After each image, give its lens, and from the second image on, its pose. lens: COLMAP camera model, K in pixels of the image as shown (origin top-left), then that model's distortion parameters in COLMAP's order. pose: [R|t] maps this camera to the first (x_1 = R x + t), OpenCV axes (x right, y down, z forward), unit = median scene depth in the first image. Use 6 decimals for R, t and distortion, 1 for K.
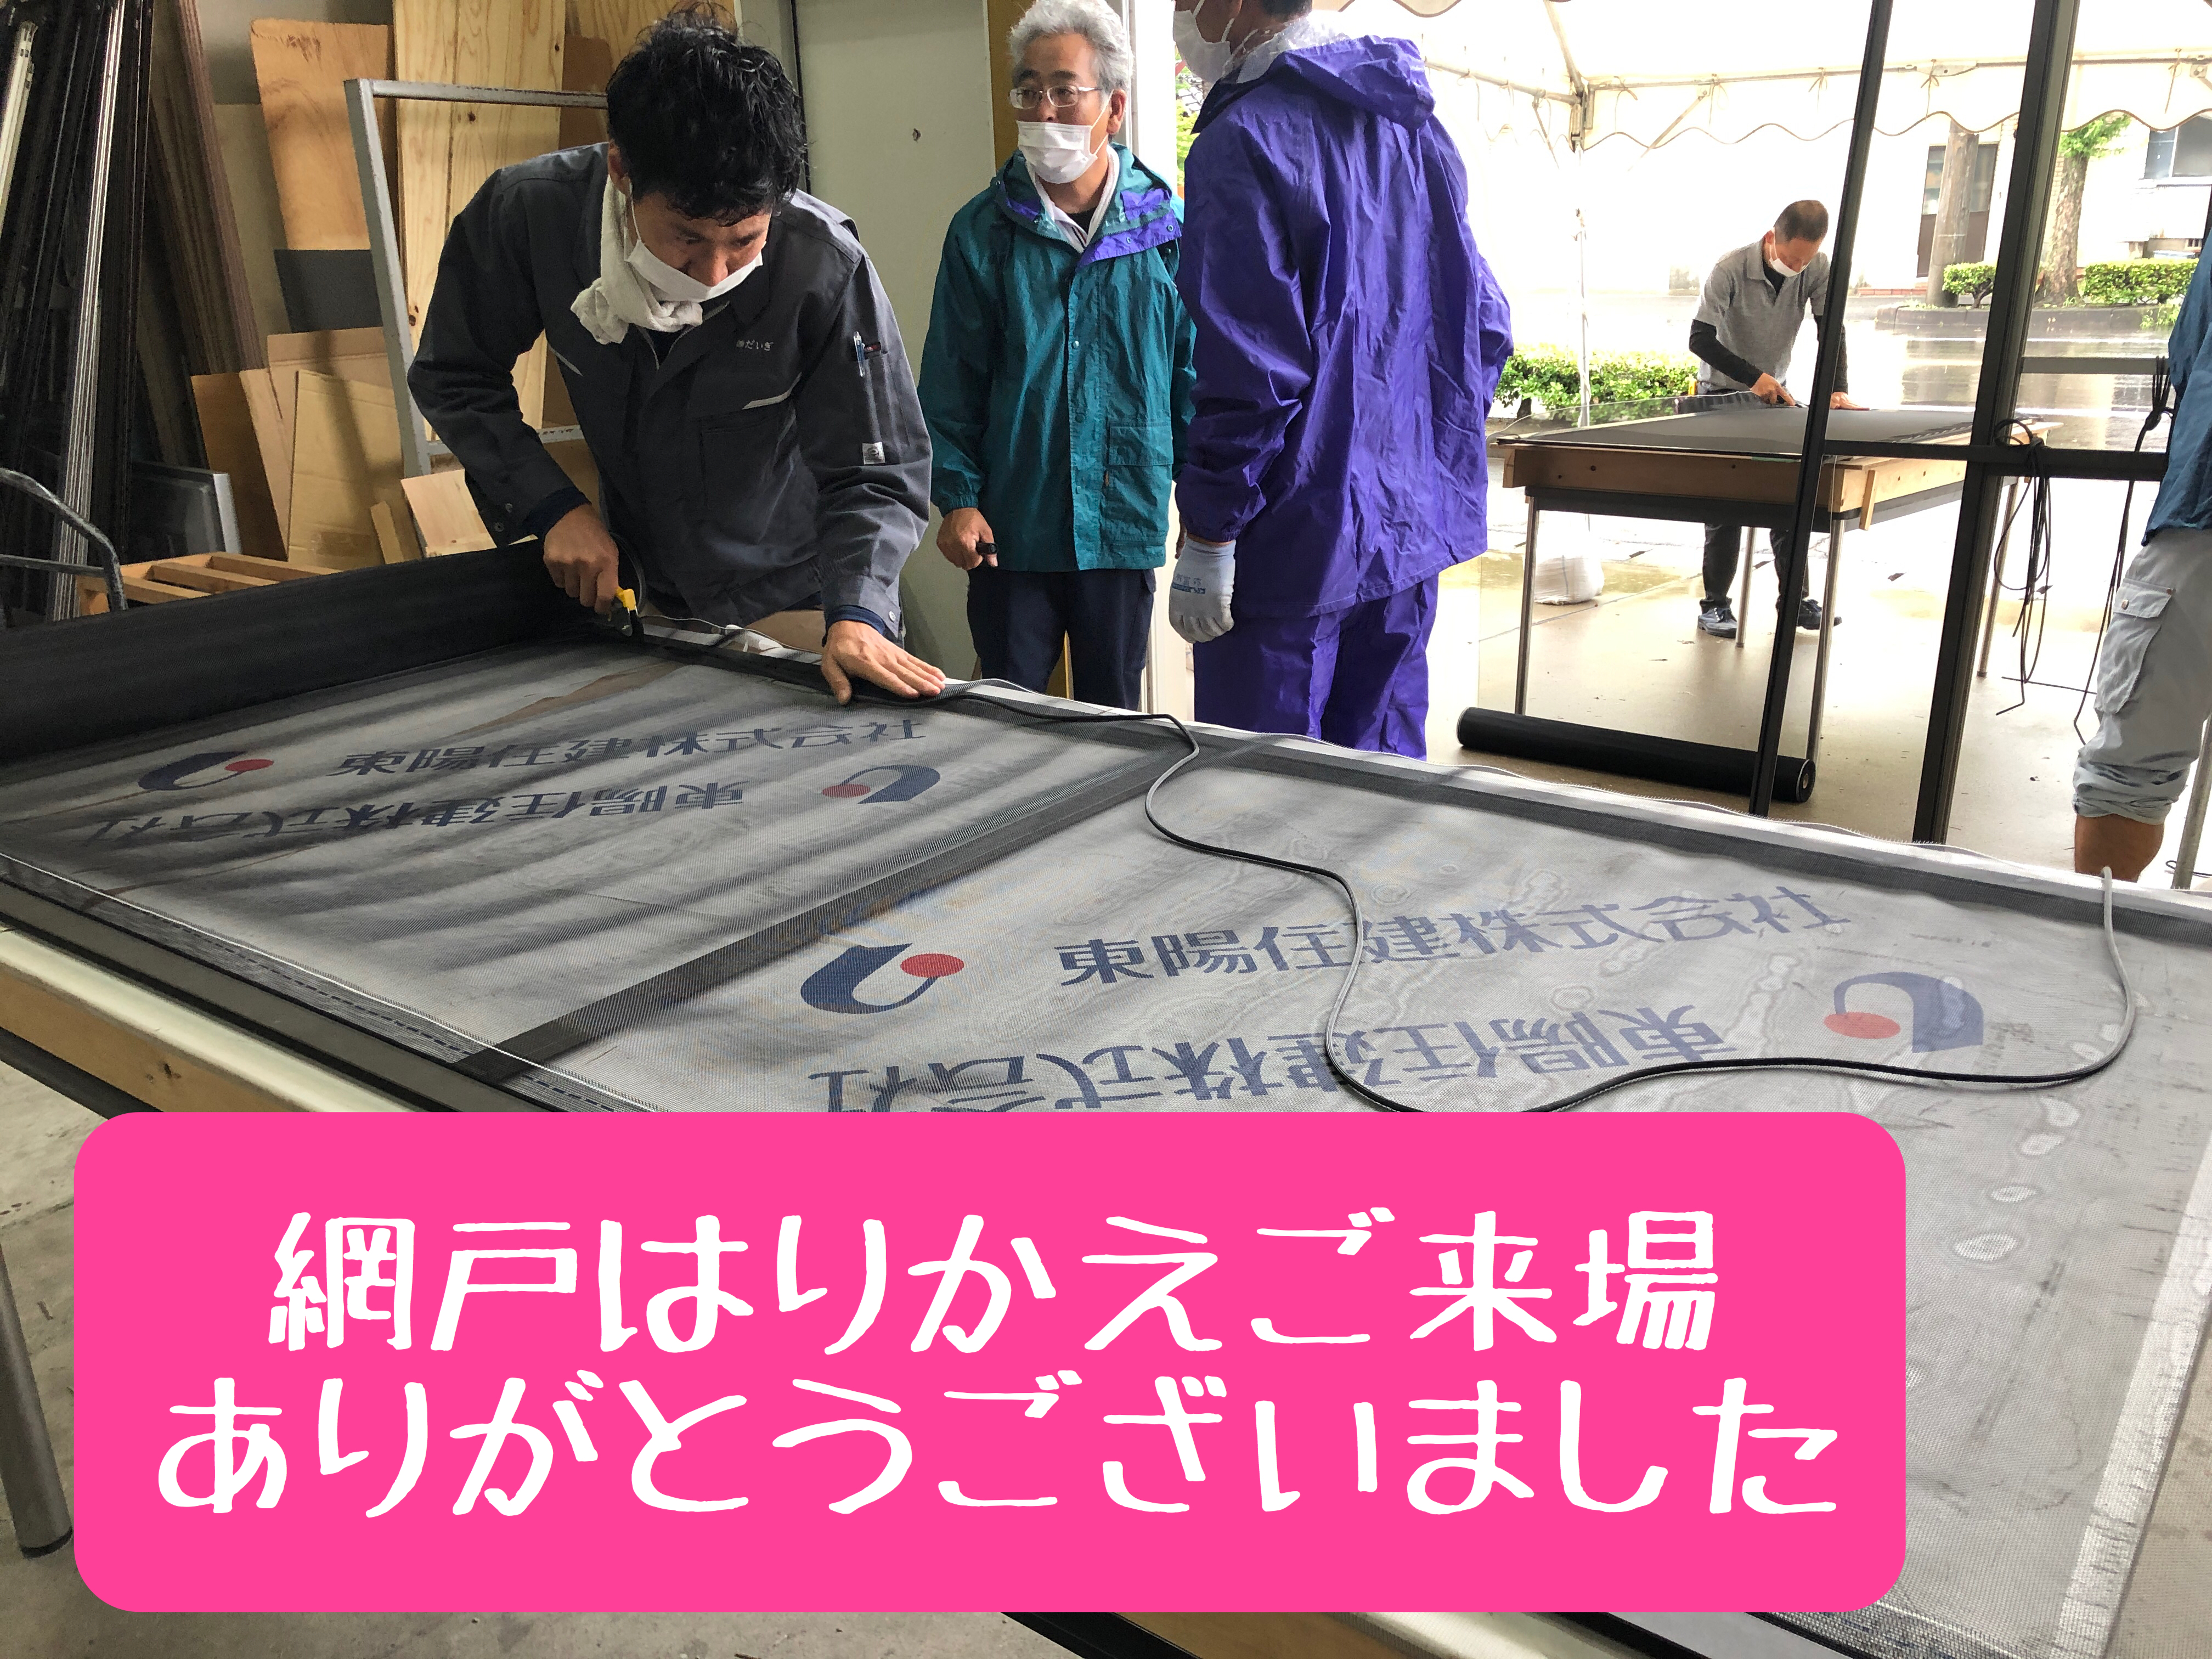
lens RADIAL K [[1767.1, 0, 1106.0], [0, 1767.1, 829.5], [0, 0, 1]] dist [0.027438, 0.001872]
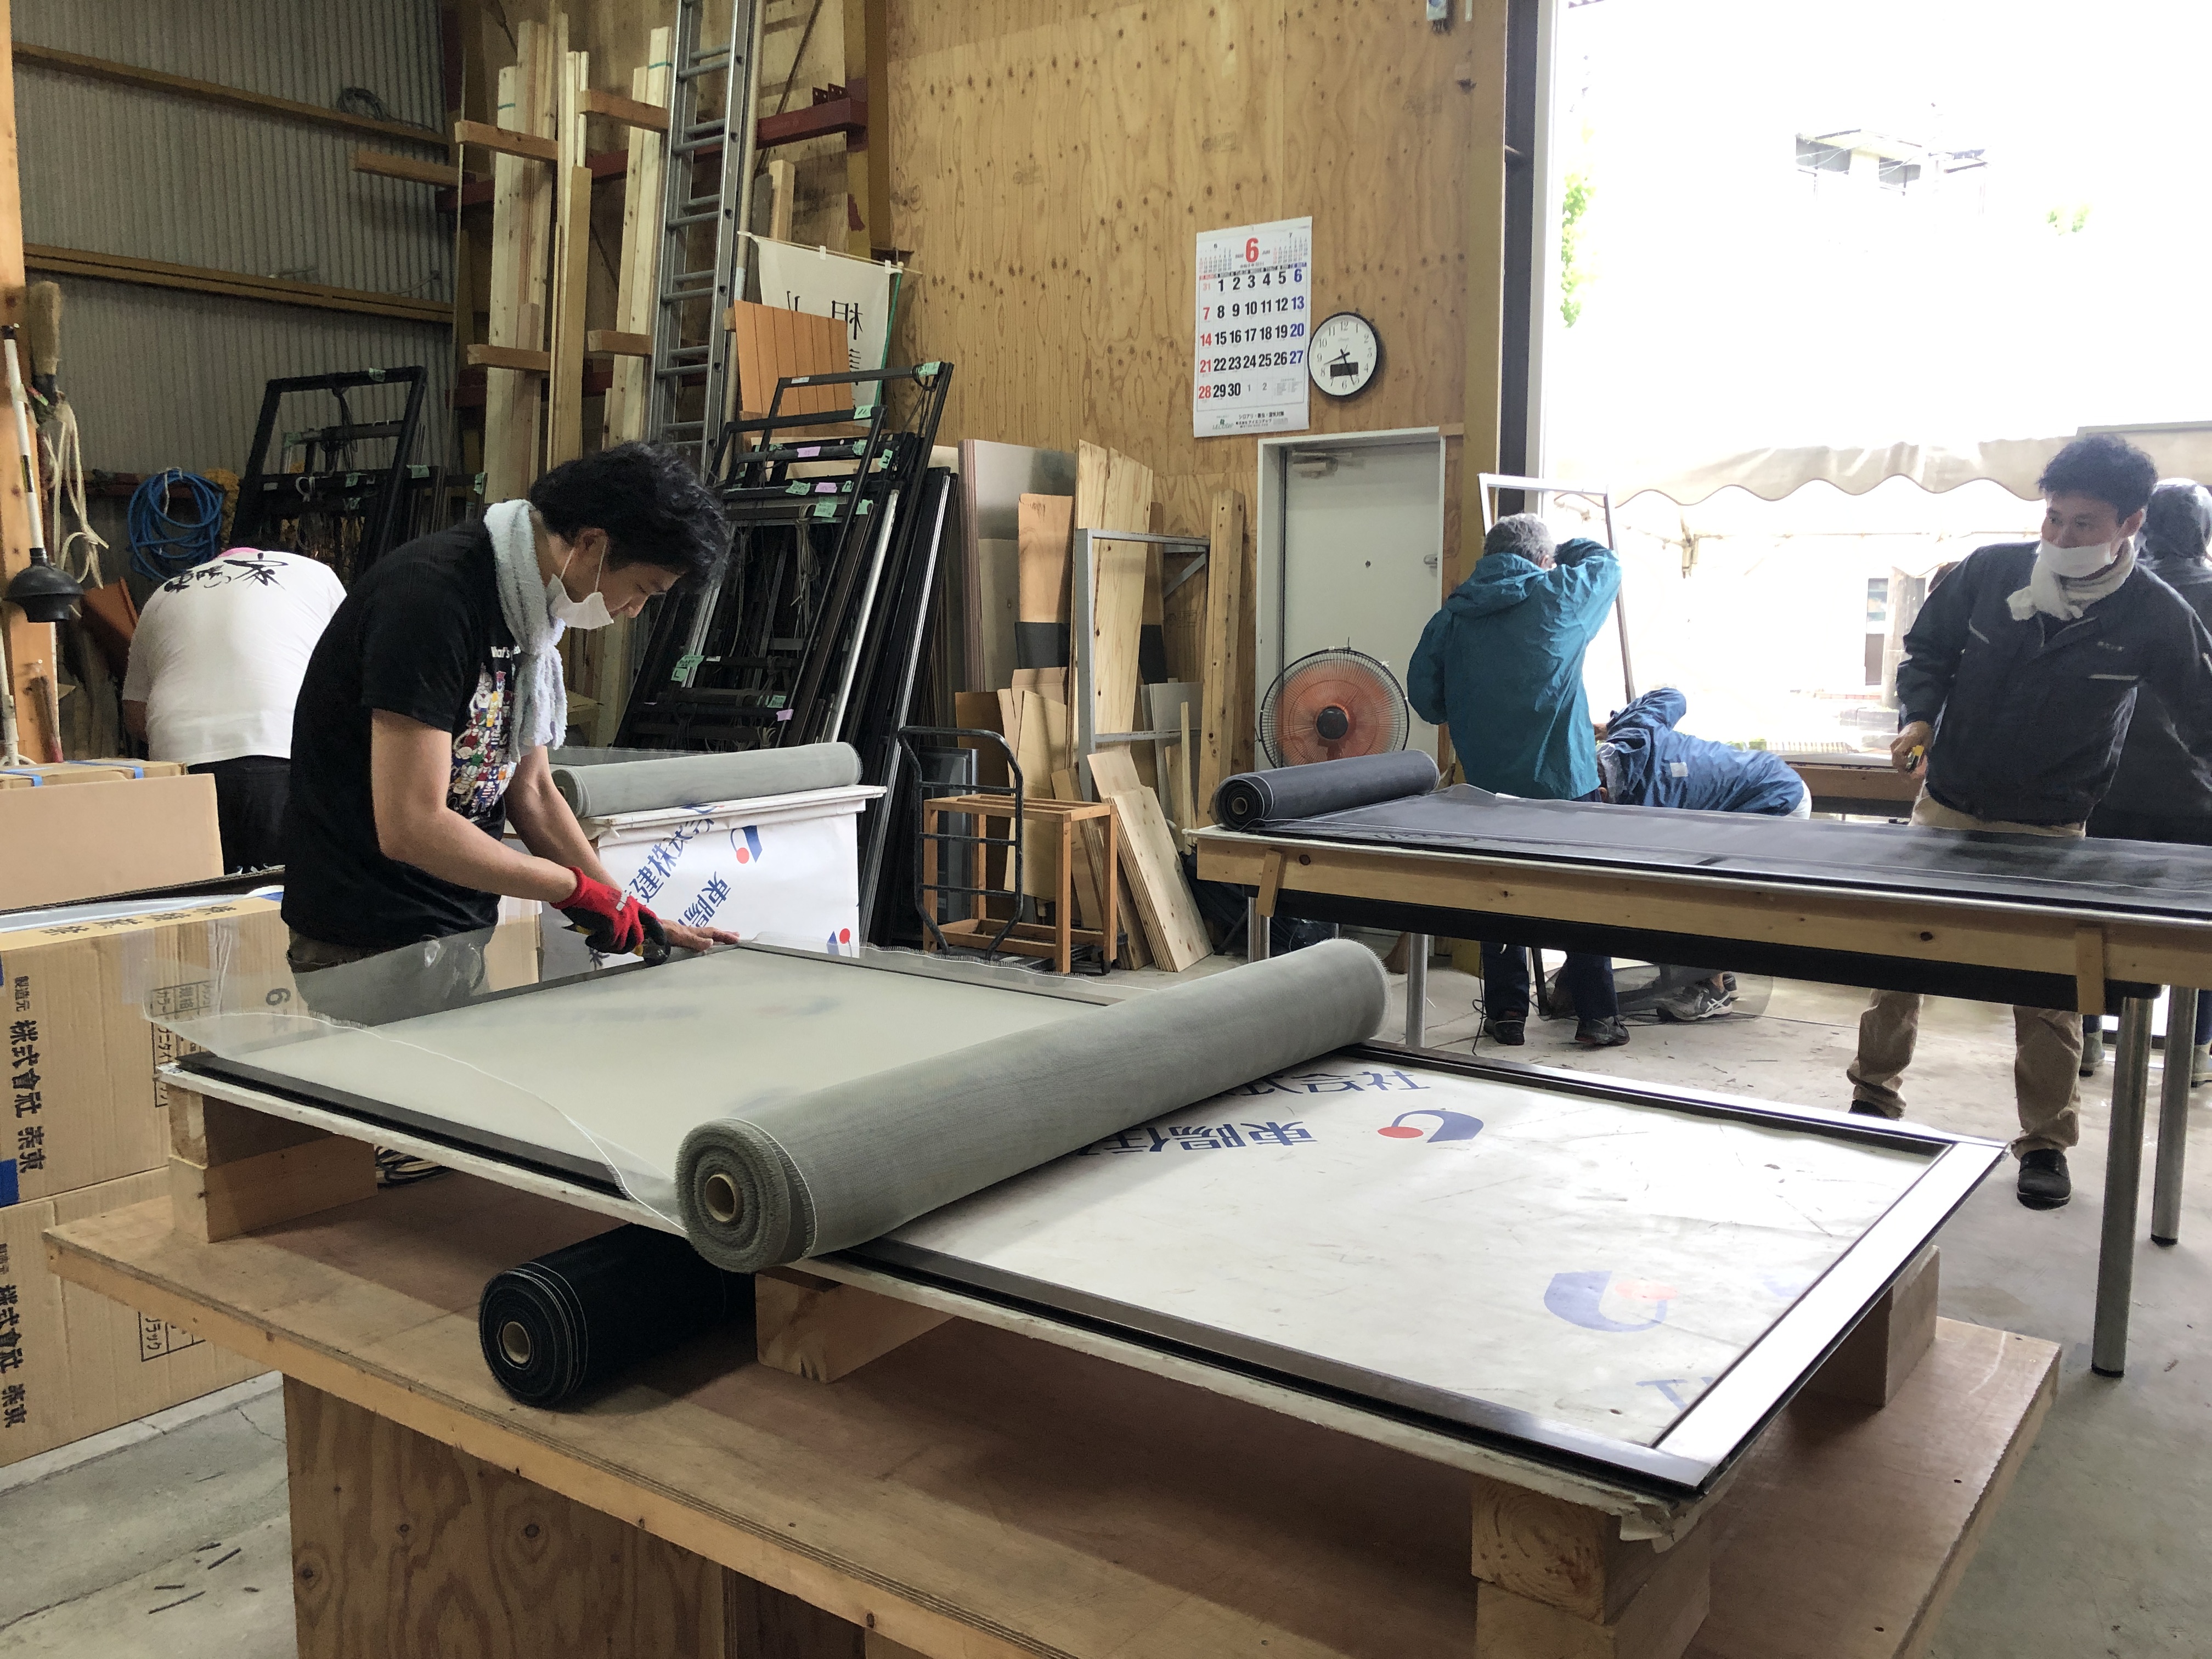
lens RADIAL K [[1767.1, 0, 1106.0], [0, 1767.1, 829.5], [0, 0, 1]] dist [0.027438, 0.001872]
pose [[0.999515, 0.022520, 0.021509, -0.397828], [-0.017463, 0.977199, -0.211604, 0.208389], [-0.025784, 0.211126, 0.977119, -0.563241]]
